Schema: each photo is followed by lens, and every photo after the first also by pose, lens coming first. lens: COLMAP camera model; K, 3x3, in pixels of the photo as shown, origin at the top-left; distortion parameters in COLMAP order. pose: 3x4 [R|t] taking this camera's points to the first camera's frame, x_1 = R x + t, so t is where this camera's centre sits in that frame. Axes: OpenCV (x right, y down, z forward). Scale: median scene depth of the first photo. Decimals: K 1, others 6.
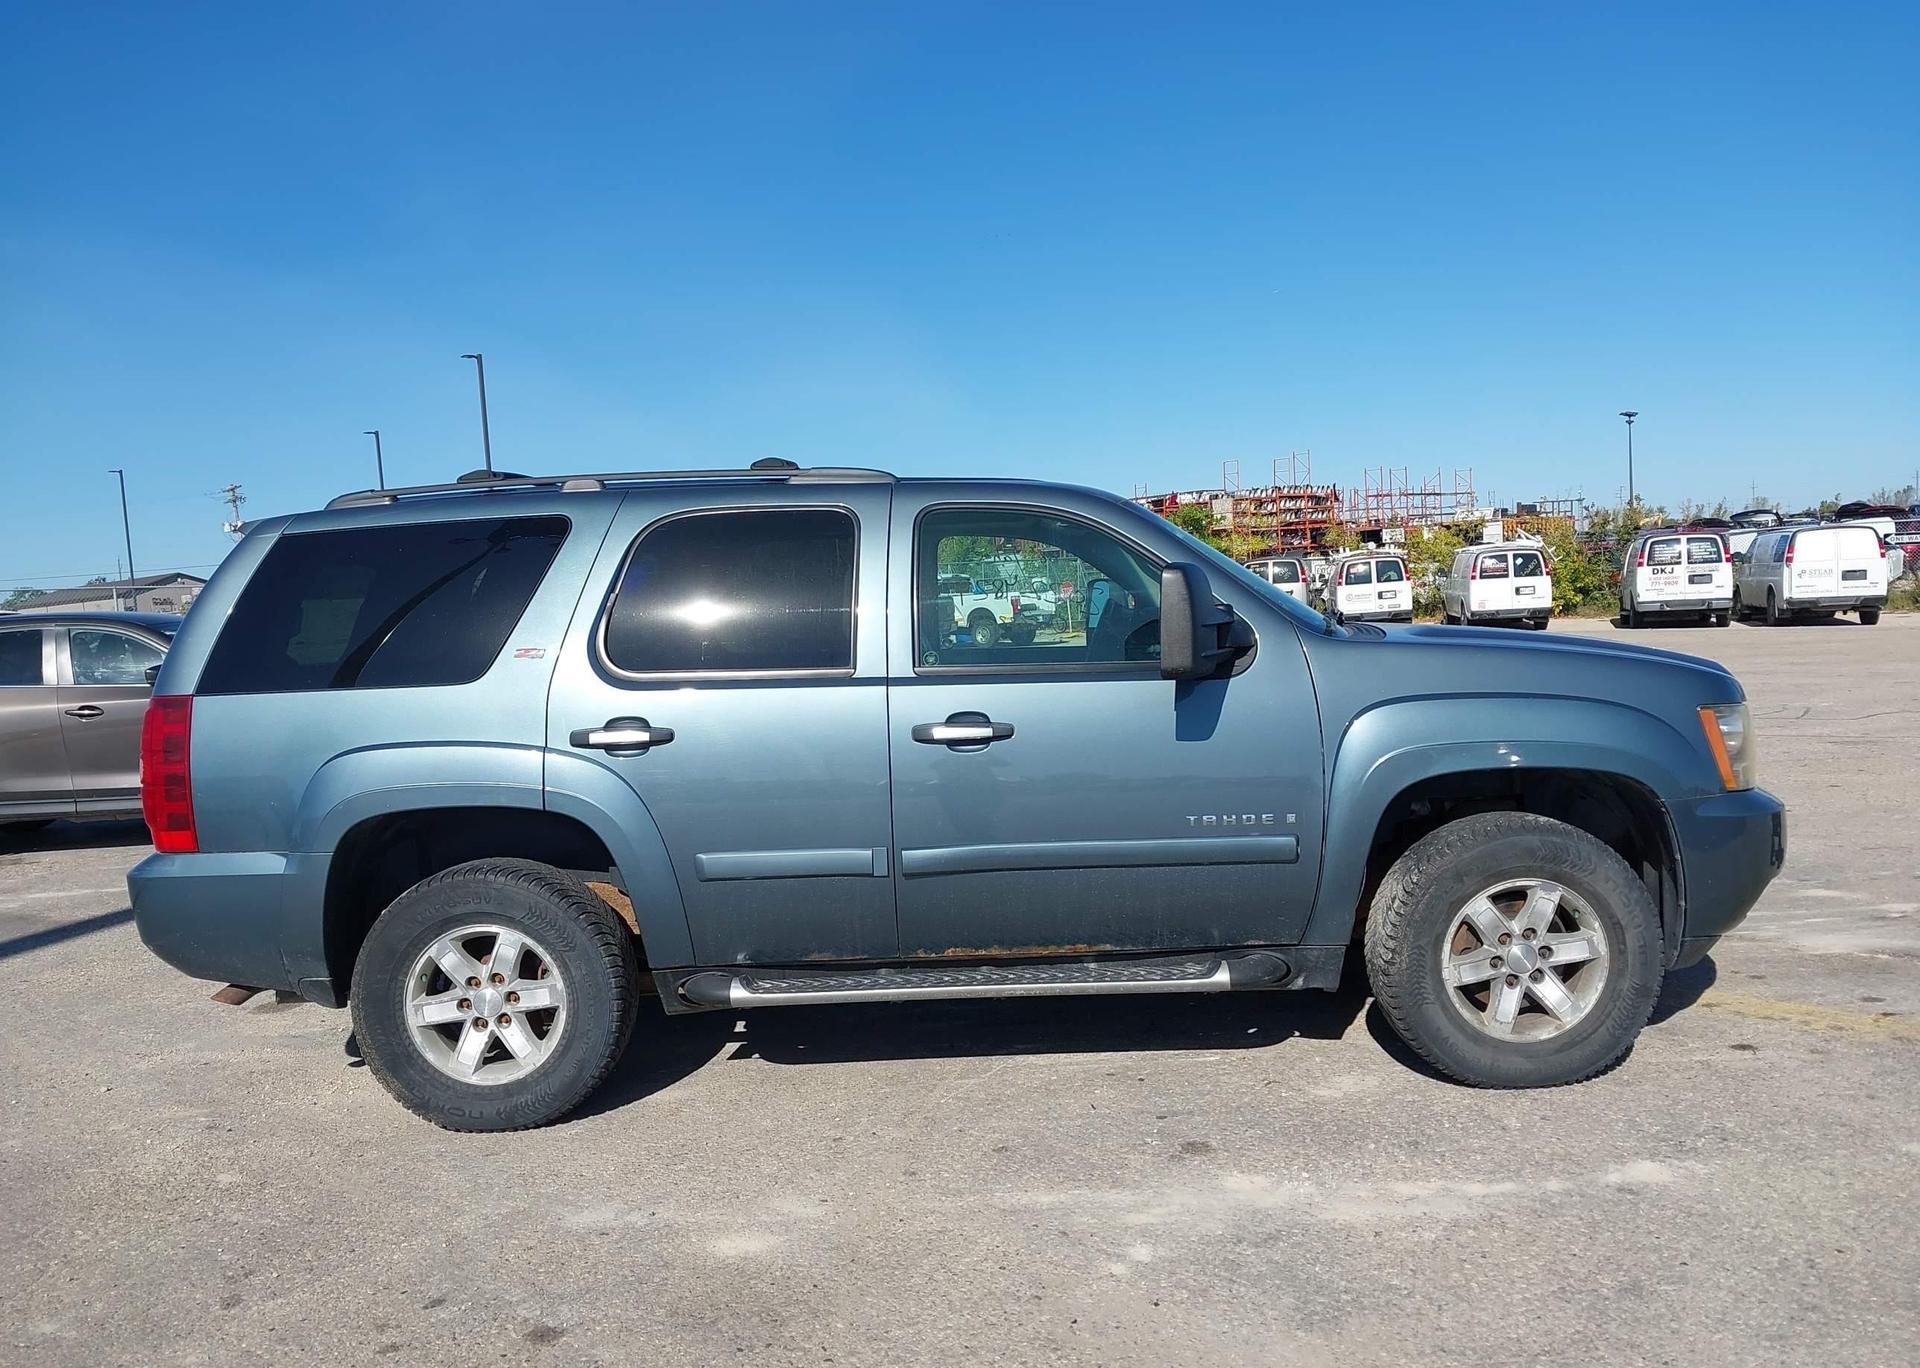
lens RADIAL K [[1505.1, 0, 948.3], [0, 1505.1, 683.2], [0, 0, 1]] dist [0.119794, -0.275471]
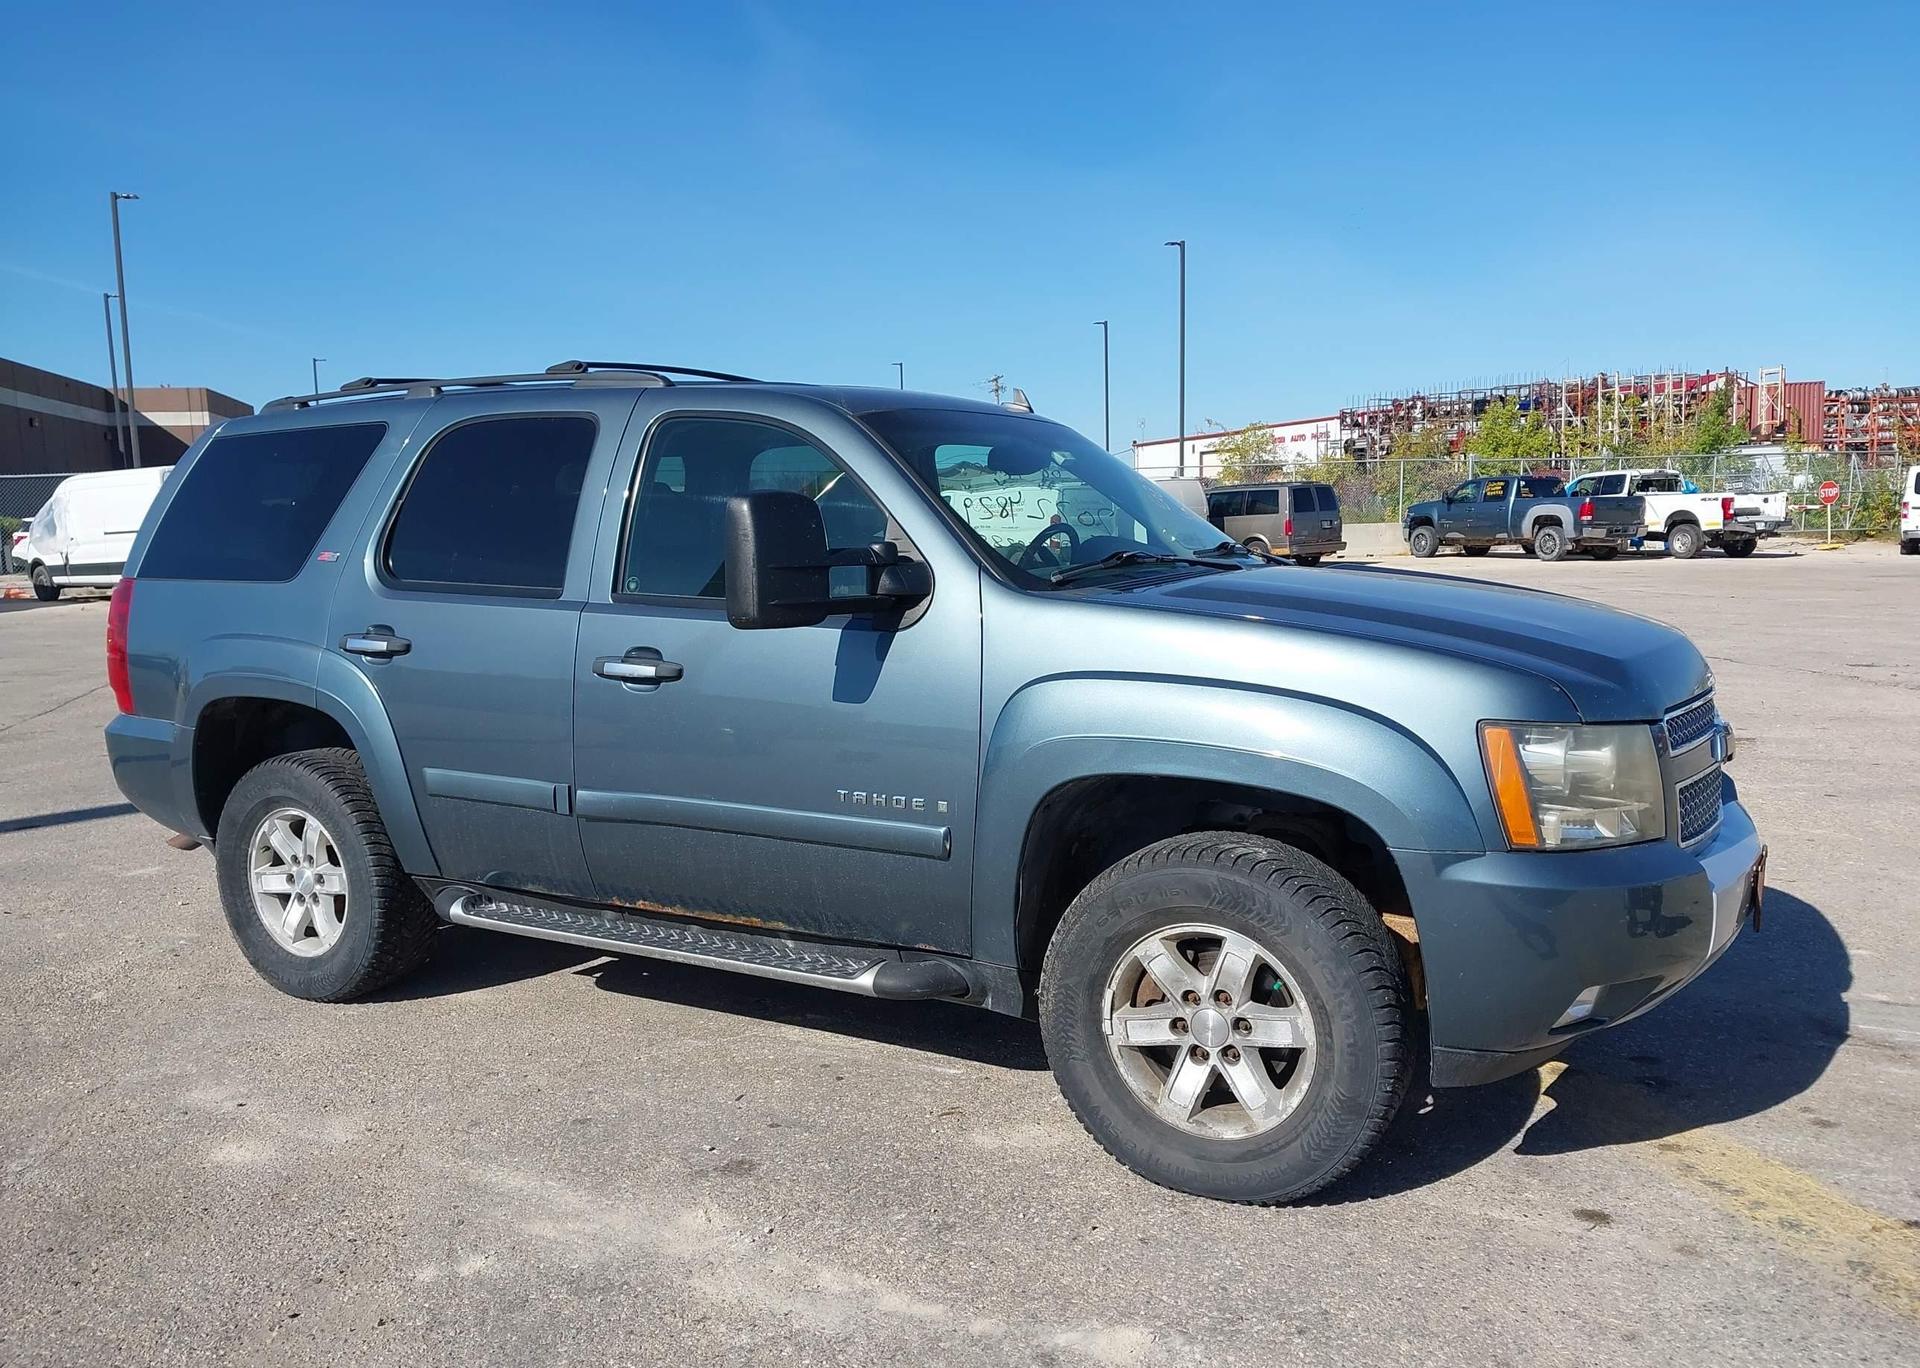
lens RADIAL K [[1510.1, 0, 951.1], [0, 1510.1, 684.5], [0, 0, 1]] dist [0.050282, -0.082722]
pose [[0.878500, 0.089221, -0.469338, 0.596013], [-0.053646, 0.994616, 0.088663, -0.047967], [0.474721, -0.052712, 0.878556, 0.284415]]
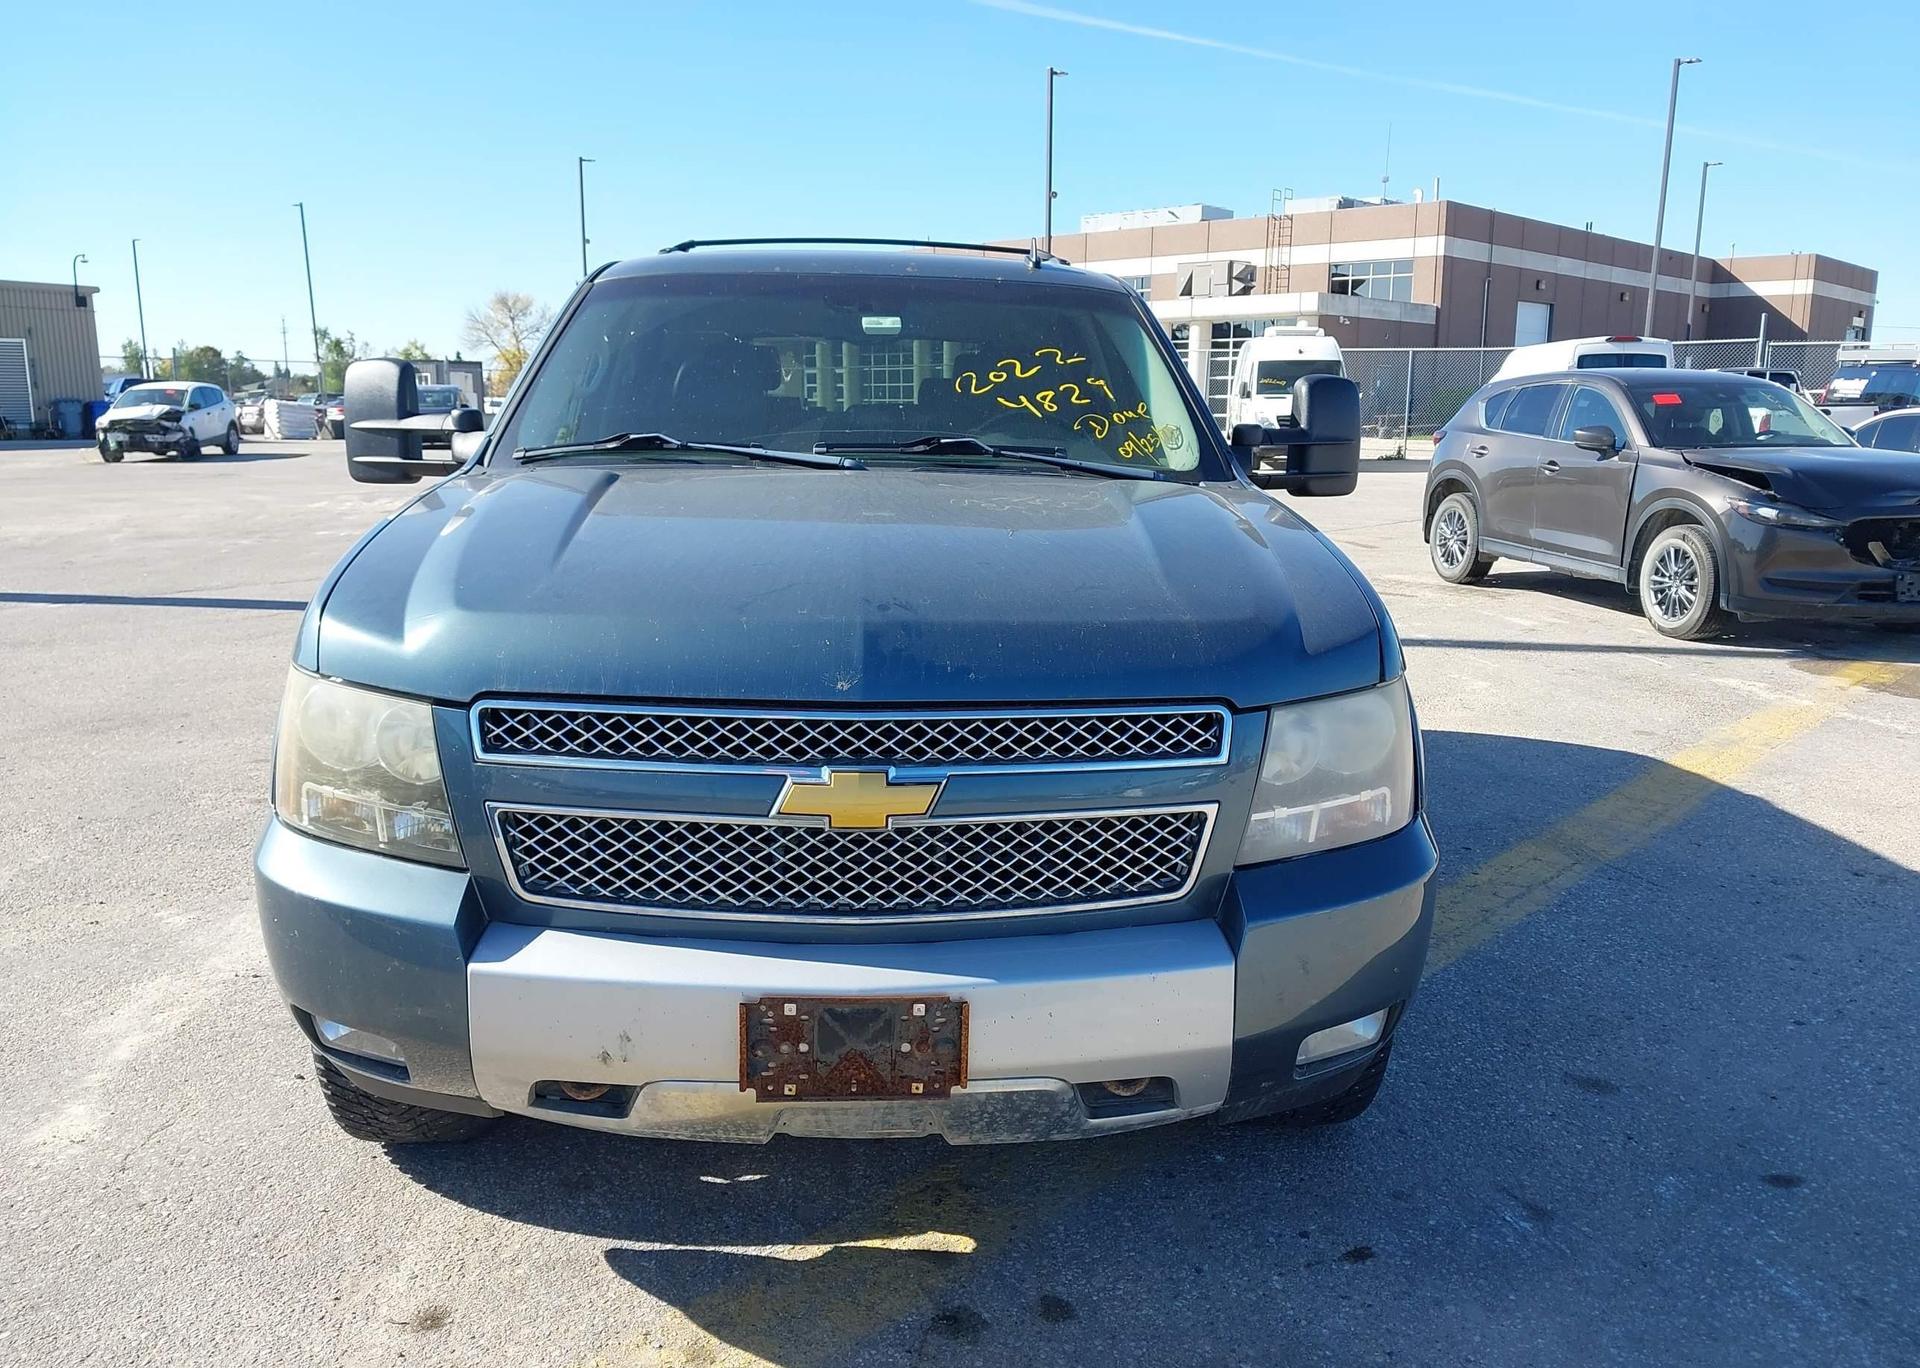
lens RADIAL K [[1519.3, 0, 956.8], [0, 1519.3, 682.3], [0, 0, 1]] dist [0.038814, -0.061207]
pose [[0.069222, 0.237562, -0.968903, 1.050458], [-0.069972, 0.969997, 0.232831, -0.120611], [0.995144, 0.051679, 0.083767, 1.189489]]
